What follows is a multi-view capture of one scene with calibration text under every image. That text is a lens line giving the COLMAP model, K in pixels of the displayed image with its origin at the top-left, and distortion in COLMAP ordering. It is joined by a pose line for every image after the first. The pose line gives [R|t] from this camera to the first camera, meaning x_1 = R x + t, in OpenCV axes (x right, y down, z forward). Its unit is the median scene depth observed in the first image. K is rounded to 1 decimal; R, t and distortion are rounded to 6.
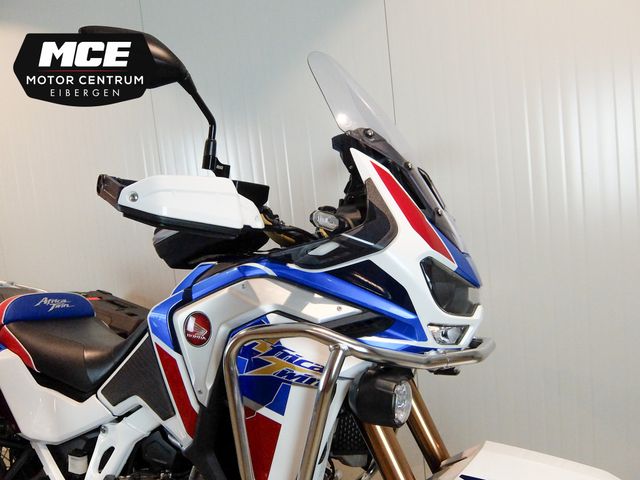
lens RADIAL K [[482.9, 0, 315.6], [0, 482.9, 242.5], [0, 0, 1]] dist [-0.026217, 0.008219]
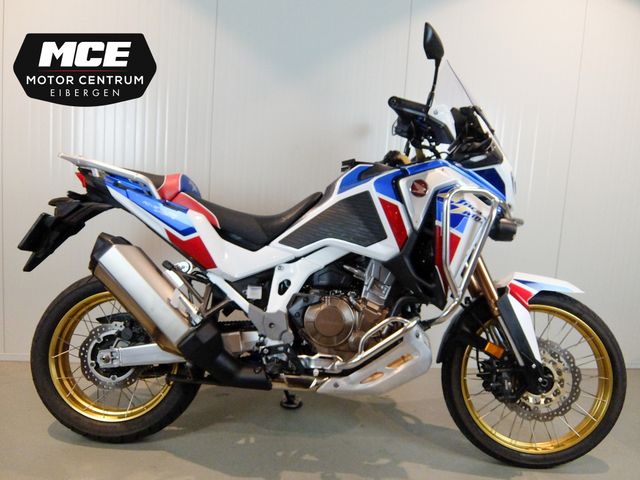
lens RADIAL K [[482.9, 0, 324.4], [0, 482.9, 238.1], [0, 0, 1]] dist [-0.026217, 0.008219]
pose [[0.885415, 0.121583, 0.448618, -1.348602], [-0.109195, 0.992580, -0.053492, 0.497048], [-0.451793, -0.001624, 0.892121, -0.499321]]
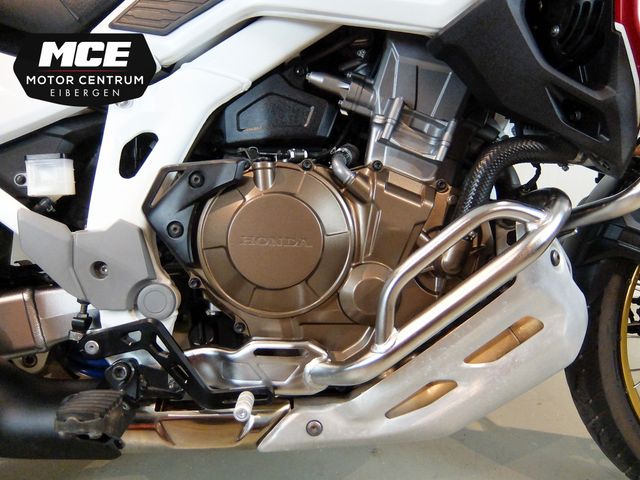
lens RADIAL K [[482.9, 0, 325.8], [0, 482.9, 238.5], [0, 0, 1]] dist [-0.026217, 0.008219]
pose [[0.867468, -0.026548, 0.496784, -0.692809], [-0.025641, 0.994862, 0.097937, 0.653572], [-0.496832, -0.097695, 0.862330, 0.621299]]
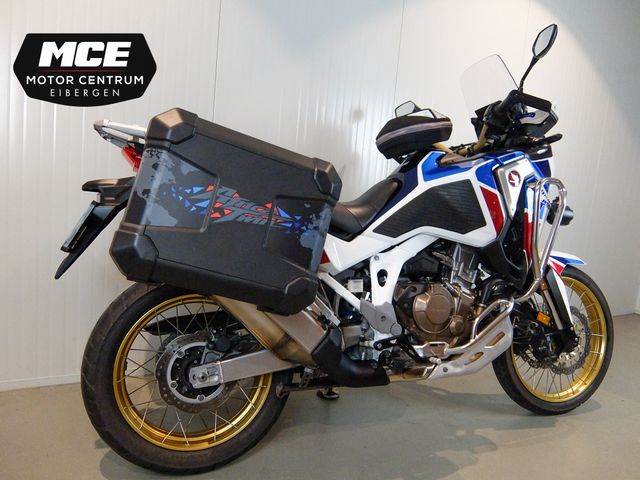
lens RADIAL K [[482.9, 0, 317.4], [0, 482.9, 238.3], [0, 0, 1]] dist [-0.026217, 0.008219]
pose [[0.648788, 0.066344, 0.758072, -2.205684], [-0.072028, 0.997074, -0.025616, 0.521213], [-0.757553, -0.037983, 0.651668, 0.296628]]
